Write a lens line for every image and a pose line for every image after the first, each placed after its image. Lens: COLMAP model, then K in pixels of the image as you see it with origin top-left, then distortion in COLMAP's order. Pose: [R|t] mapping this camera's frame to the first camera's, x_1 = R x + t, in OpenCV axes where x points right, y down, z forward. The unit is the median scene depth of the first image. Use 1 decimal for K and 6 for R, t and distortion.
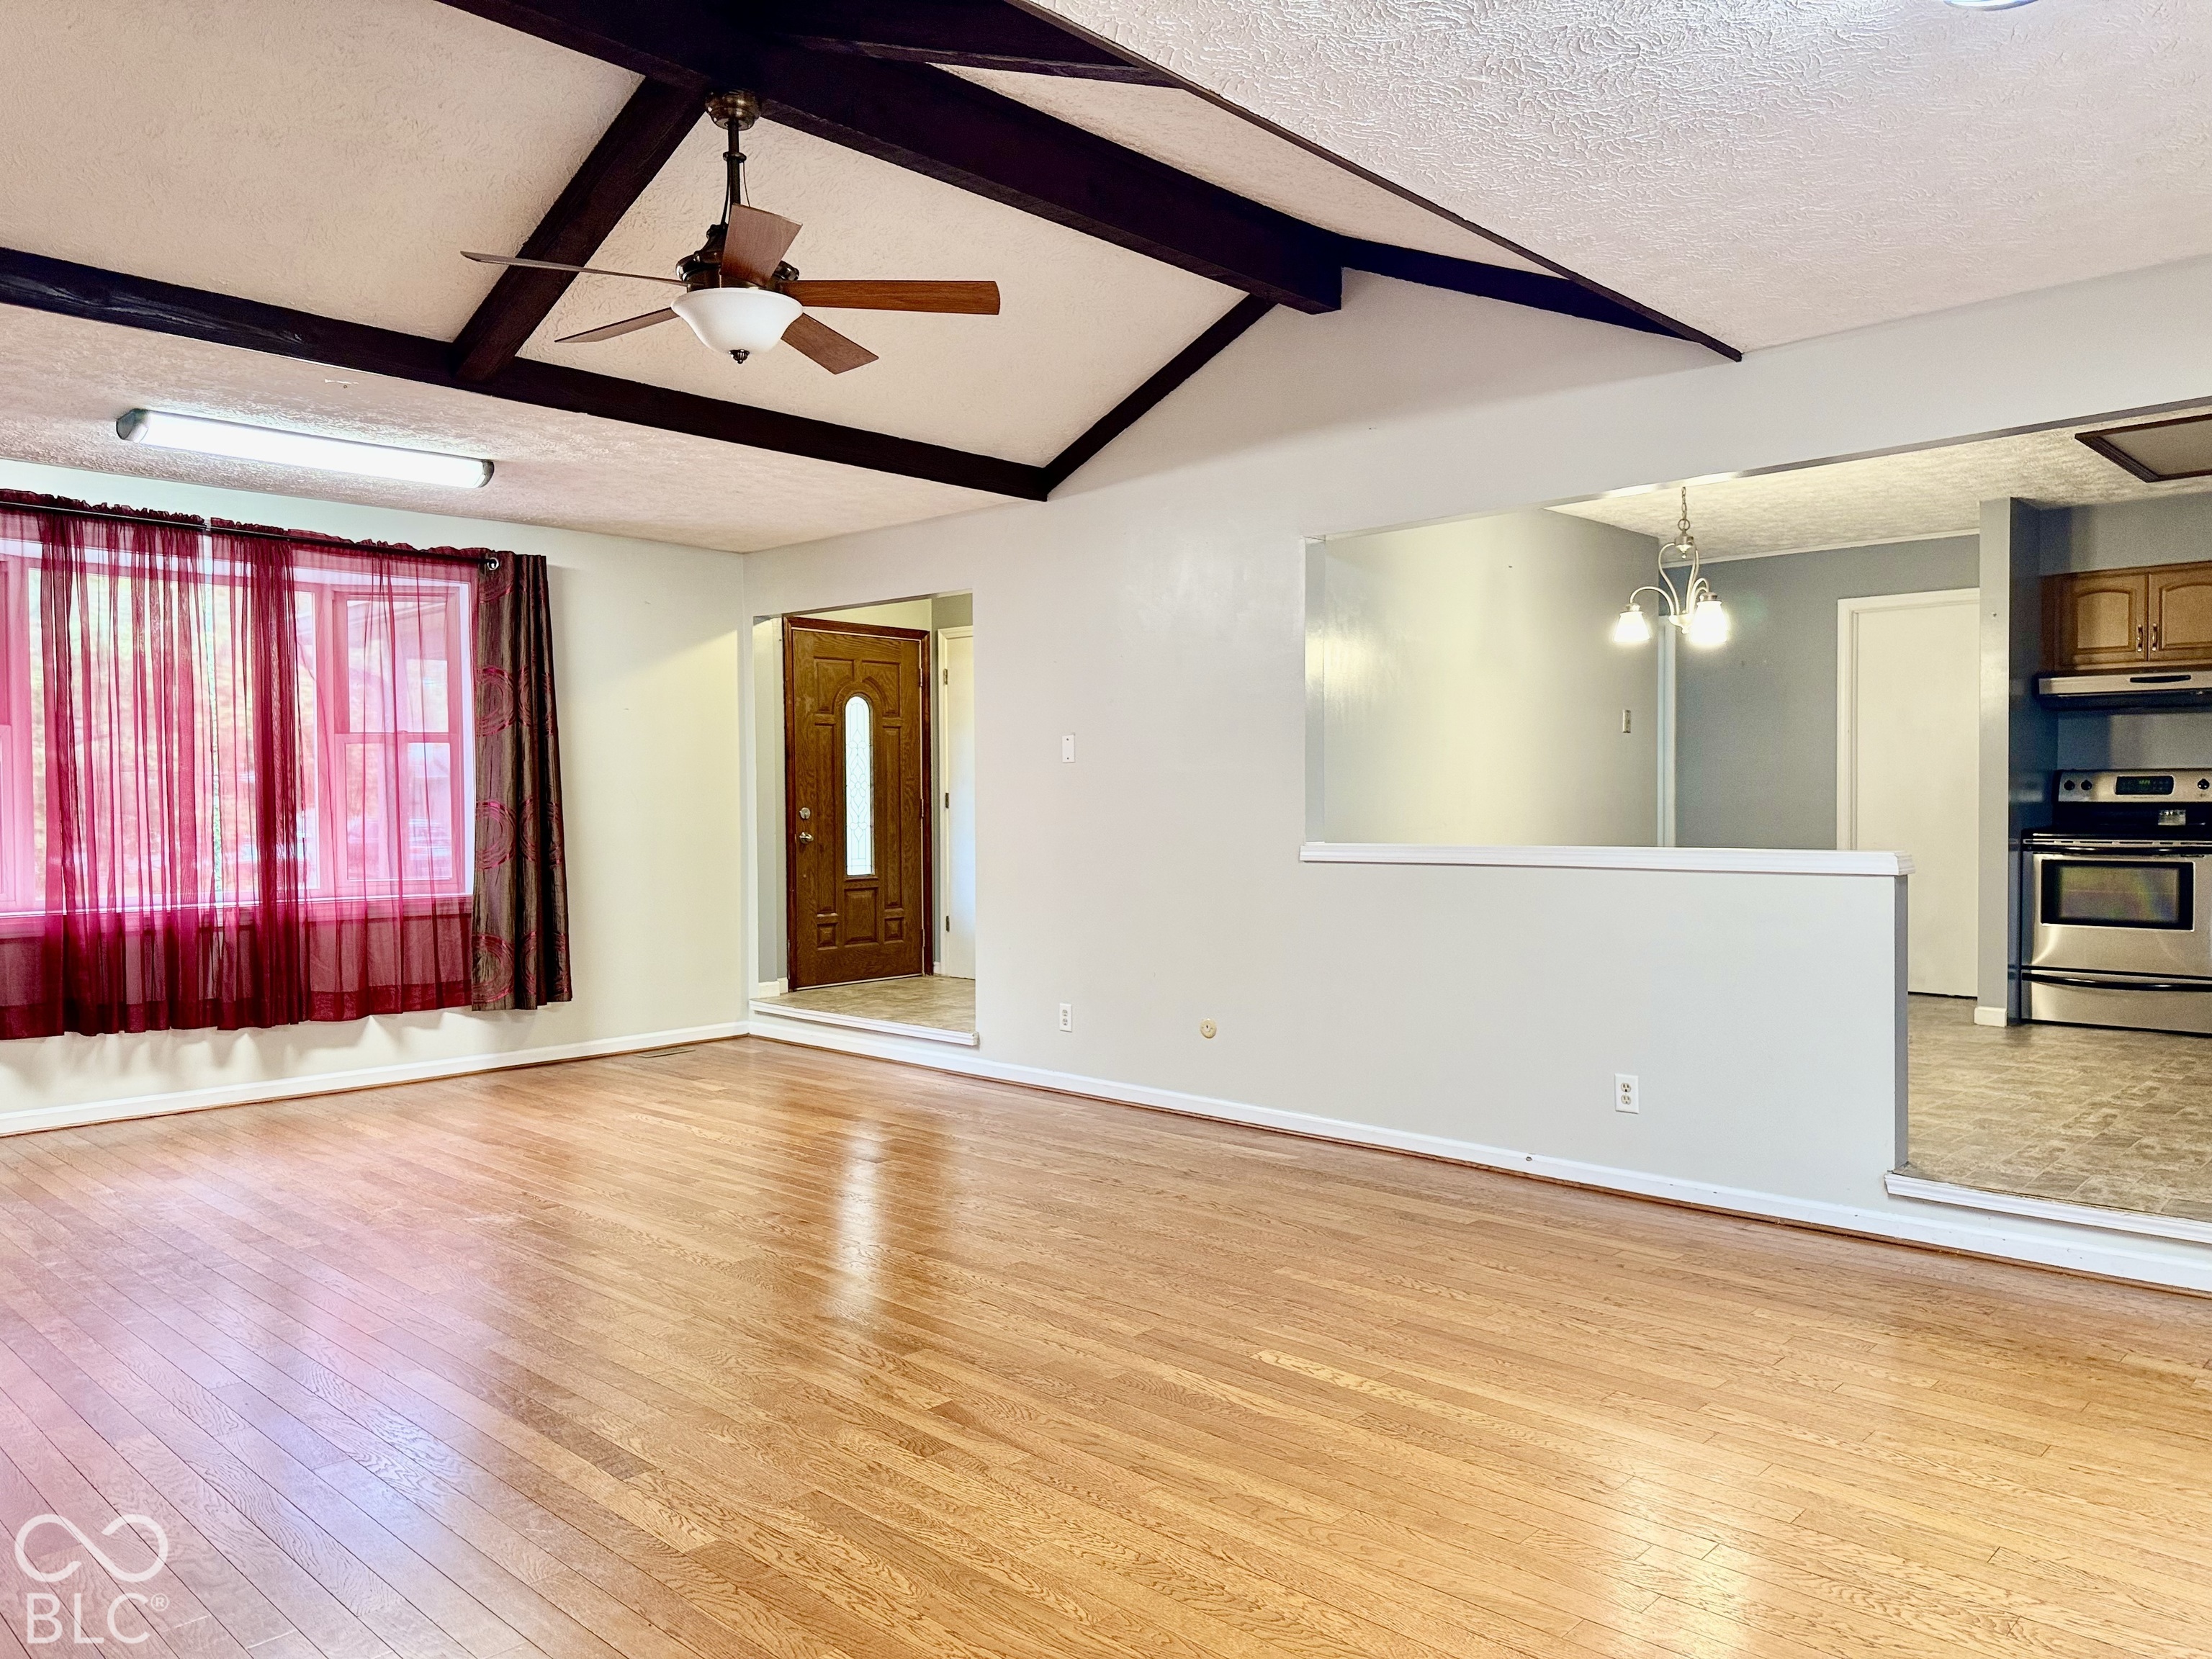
lens RADIAL K [[1582.0, 0, 1099.5], [0, 1582.0, 823.0], [0, 0, 1]] dist [0.053354, -0.059045]
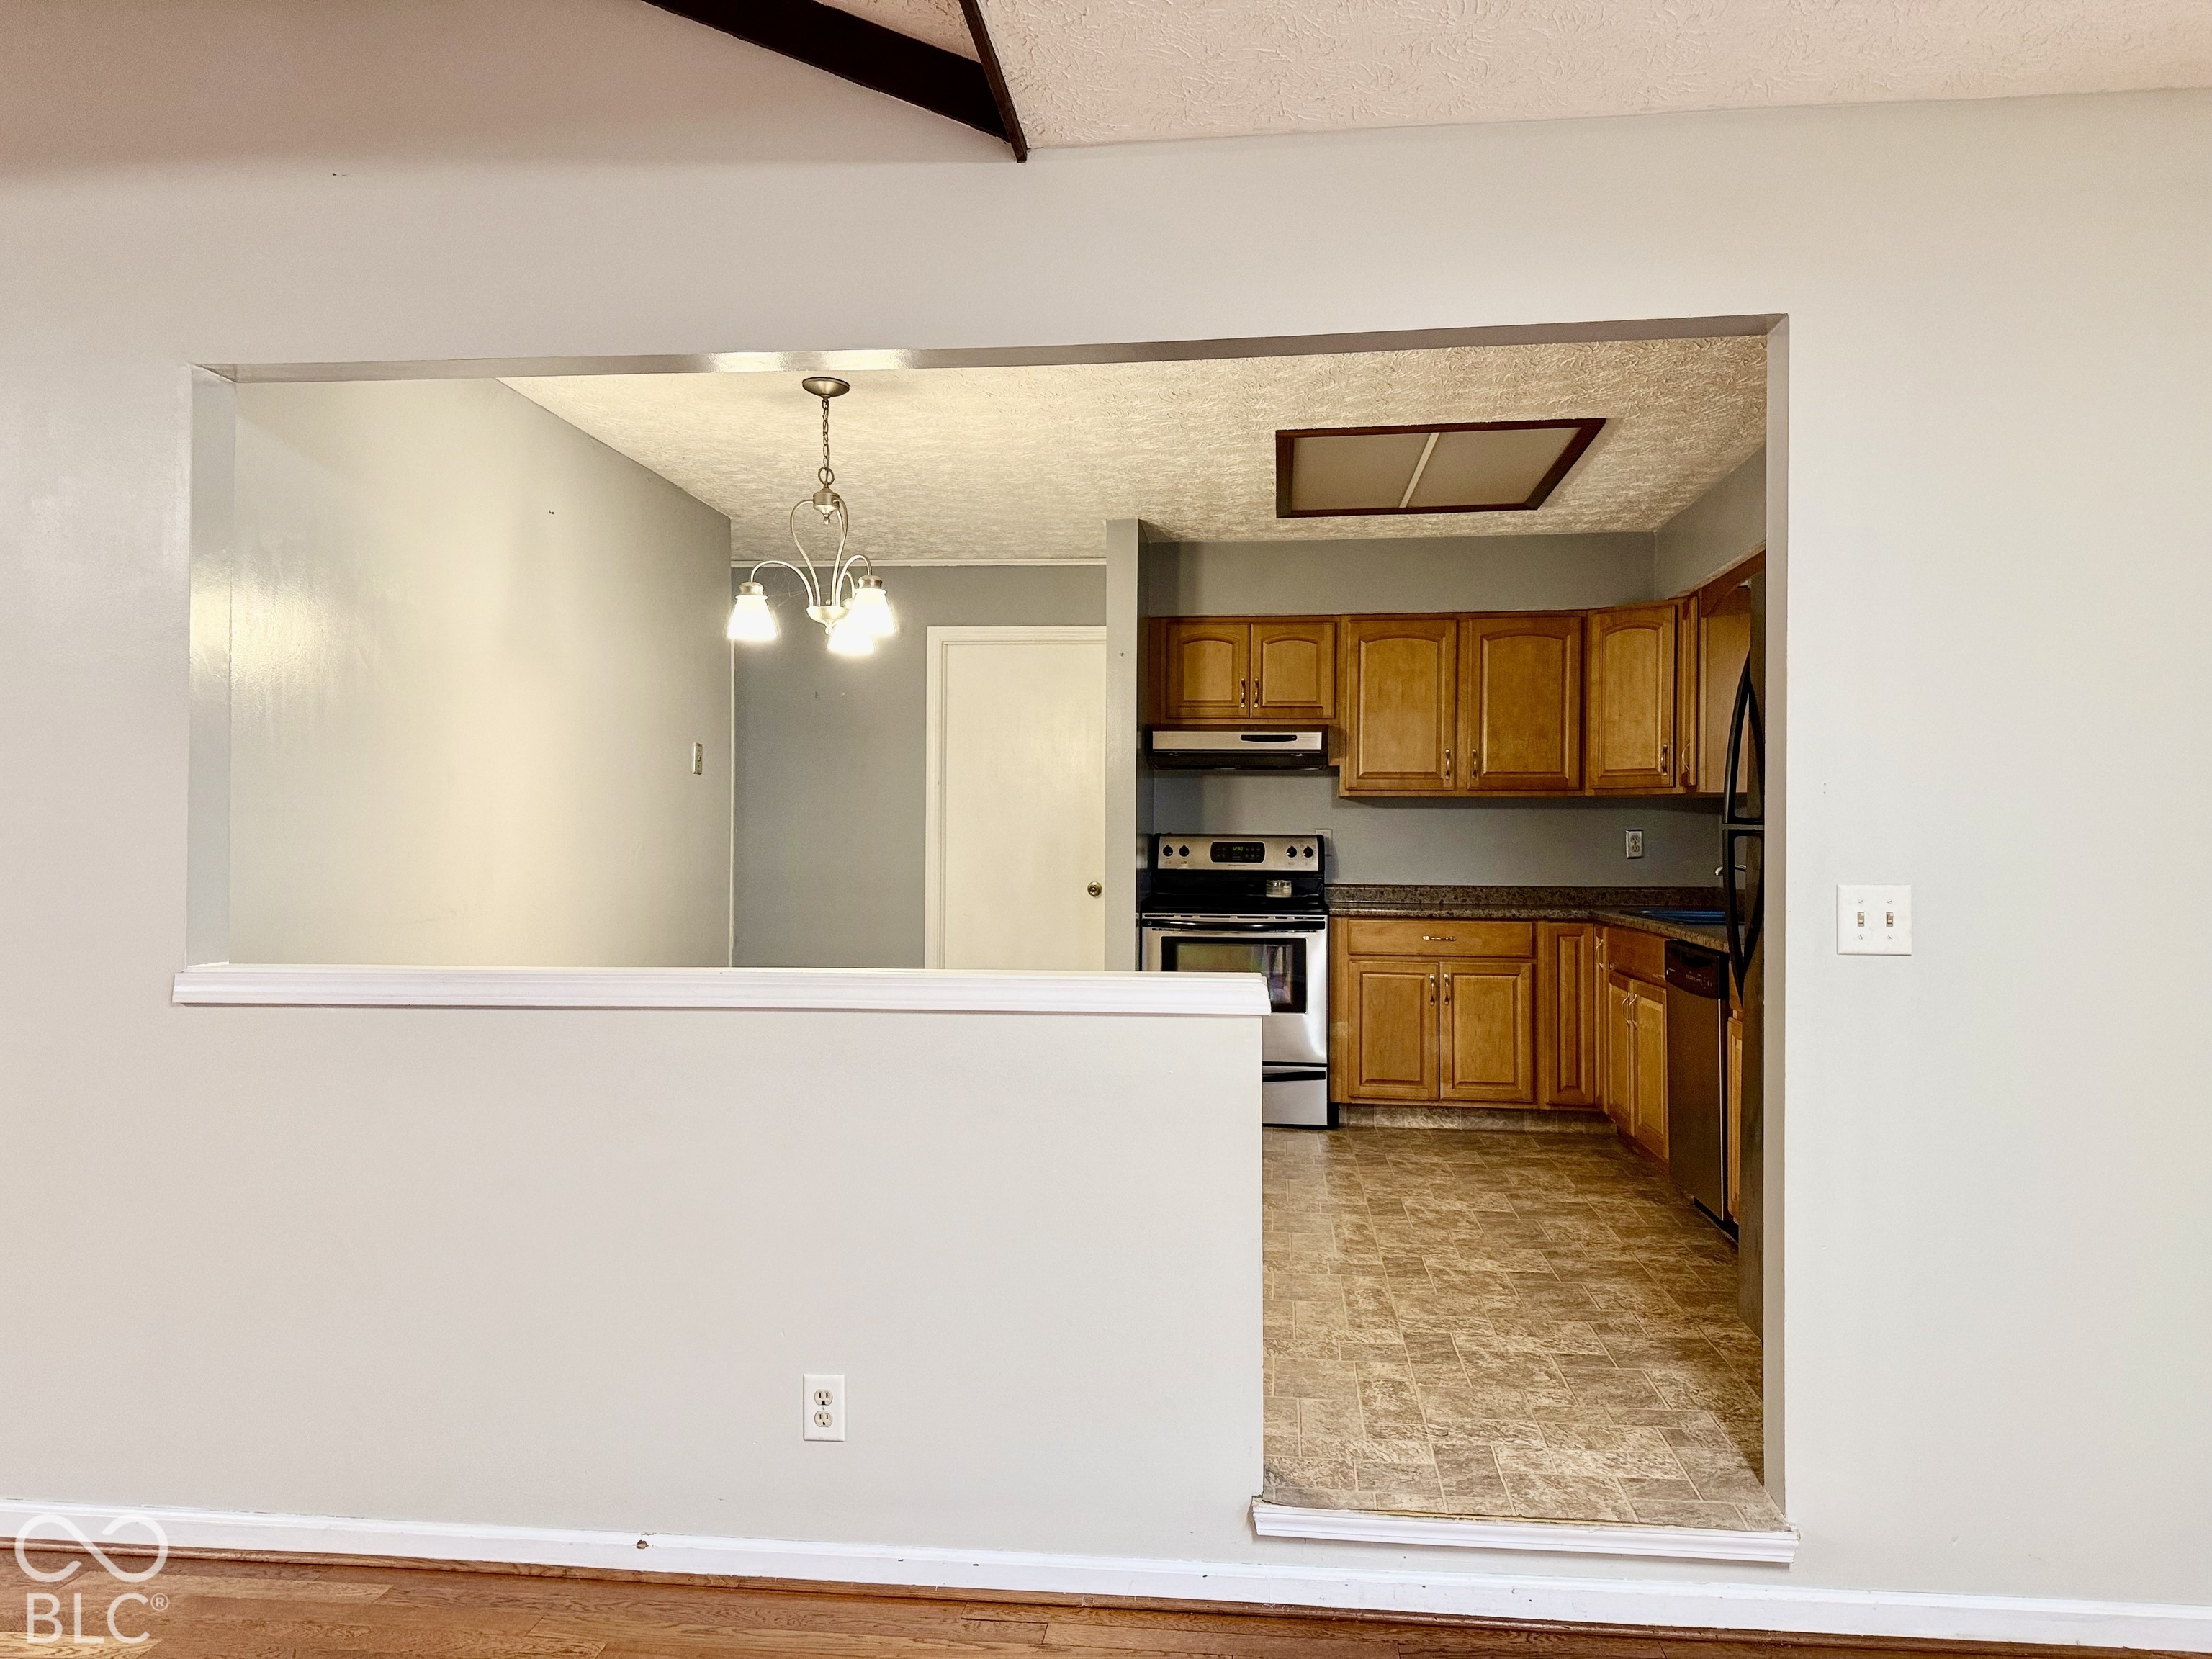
lens RADIAL K [[1582.0, 0, 1137.5], [0, 1582.0, 824.6], [0, 0, 1]] dist [0.053354, -0.059045]
pose [[0.788555, 0.017666, 0.614710, 0.044522], [-0.002004, 0.999656, -0.026158, -0.015900], [-0.614961, 0.019395, 0.788319, 0.324854]]
